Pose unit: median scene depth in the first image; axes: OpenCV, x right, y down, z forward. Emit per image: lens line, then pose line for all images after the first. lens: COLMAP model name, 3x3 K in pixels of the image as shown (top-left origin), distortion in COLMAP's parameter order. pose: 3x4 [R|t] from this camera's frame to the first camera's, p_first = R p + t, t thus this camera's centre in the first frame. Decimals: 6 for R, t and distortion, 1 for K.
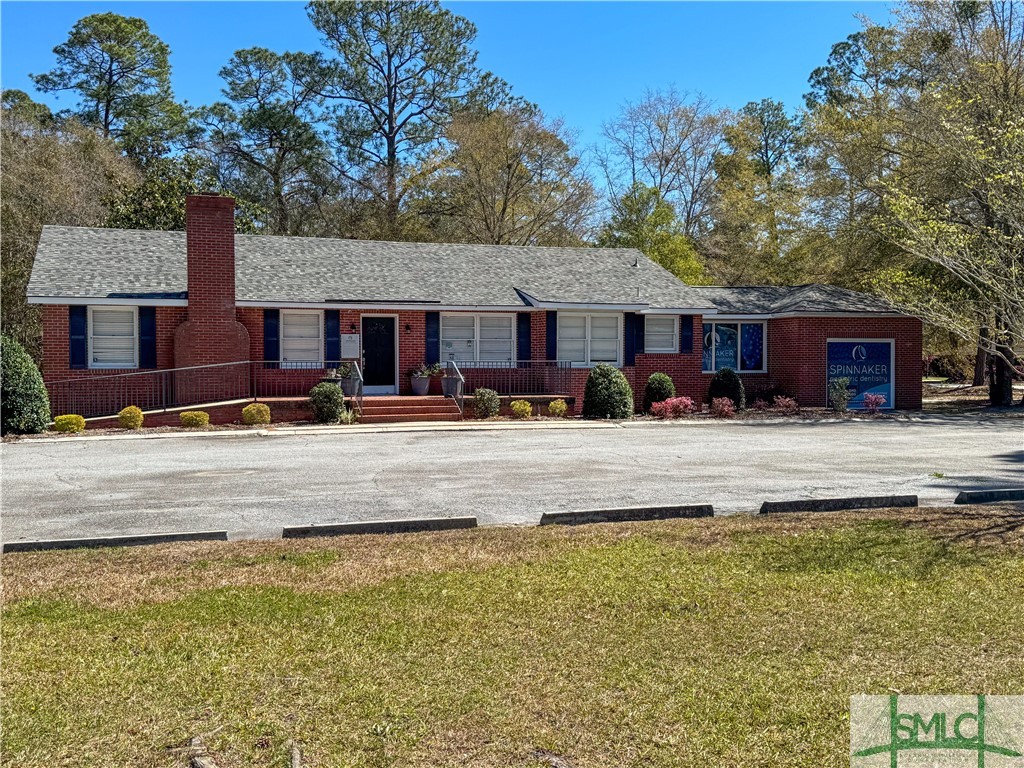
lens RADIAL K [[1090.0, 0, 512.0], [0, 1090.0, 384.0], [0, 0, 1]] dist [0.224844, -0.540350]
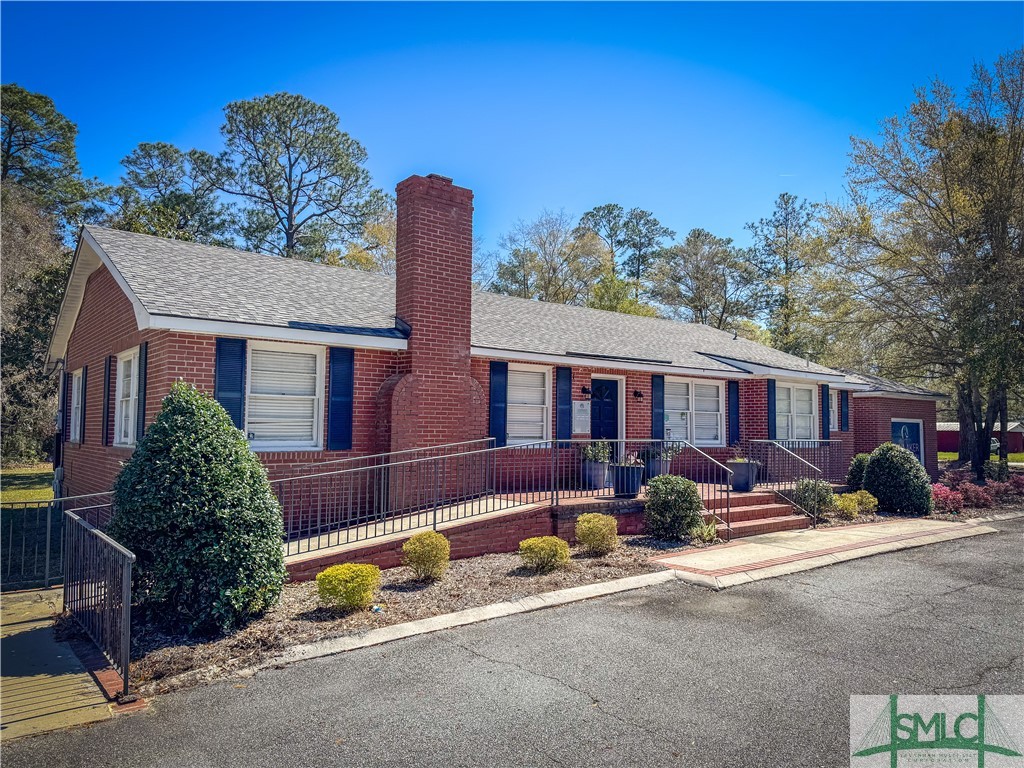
lens RADIAL K [[720.6, 0, 512.0], [0, 720.6, 384.0], [0, 0, 1]] dist [0.073571, -0.083572]
pose [[0.941479, 0.033140, 0.335438, -0.351204], [-0.005696, 0.996577, -0.082470, -0.017057], [-0.337023, 0.075733, 0.938445, 0.566713]]
